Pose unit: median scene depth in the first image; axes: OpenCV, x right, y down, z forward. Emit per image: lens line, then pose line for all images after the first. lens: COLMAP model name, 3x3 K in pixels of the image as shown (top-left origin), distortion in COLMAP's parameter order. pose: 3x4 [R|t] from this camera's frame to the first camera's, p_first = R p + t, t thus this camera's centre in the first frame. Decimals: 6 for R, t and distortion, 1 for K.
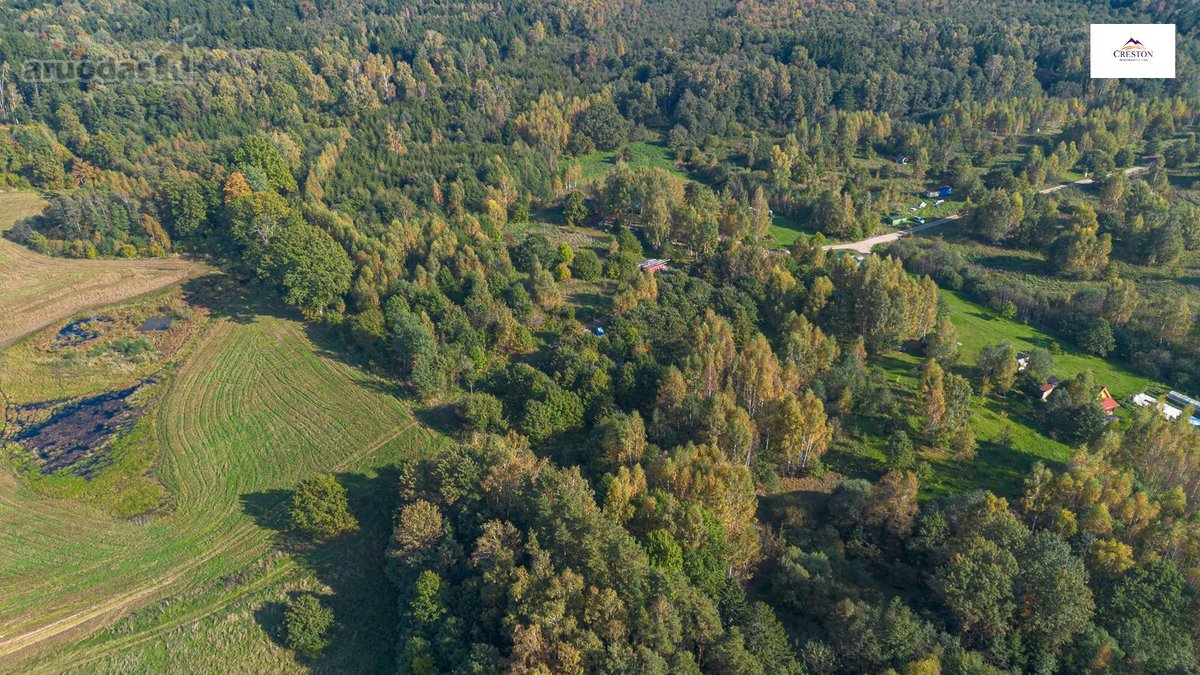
lens RADIAL K [[846.0, 0, 603.4], [0, 846.0, 331.9], [0, 0, 1]] dist [0.067600, -0.070681]
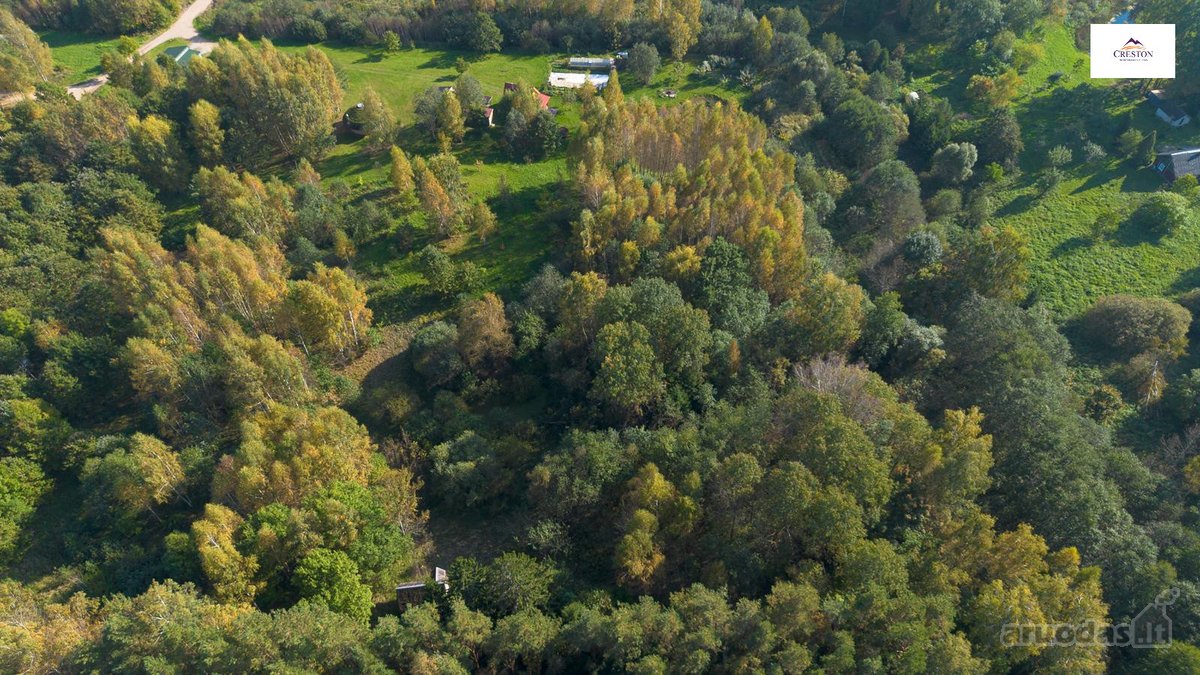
lens RADIAL K [[841.6, 0, 604.4], [0, 841.6, 339.9], [0, 0, 1]] dist [0.070724, -0.069045]
pose [[0.628022, -0.593595, 0.503222, -0.023975], [0.396293, 0.800475, 0.449657, -0.111690], [-0.669731, -0.082971, 0.737954, 0.219881]]
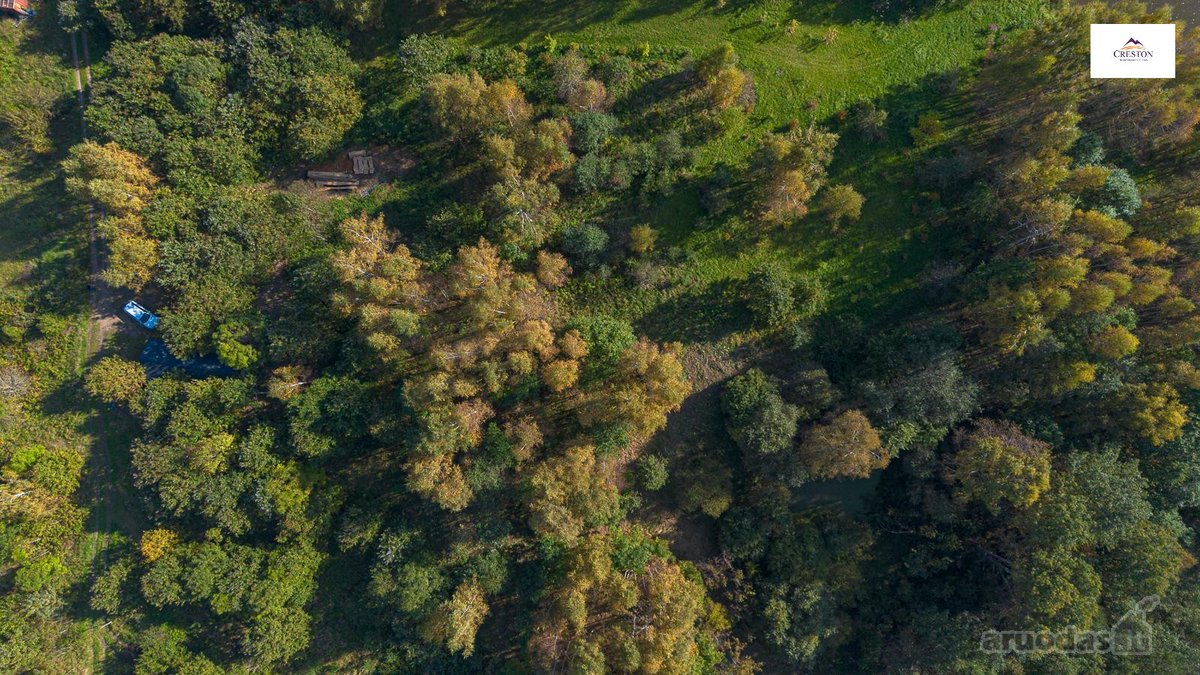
lens RADIAL K [[846.0, 0, 603.4], [0, 846.0, 331.9], [0, 0, 1]] dist [0.067600, -0.070681]
pose [[0.730751, -0.682606, 0.007224, 0.214594], [0.351513, 0.385335, 0.853203, -0.385008], [-0.585185, -0.620940, 0.521529, 0.674642]]
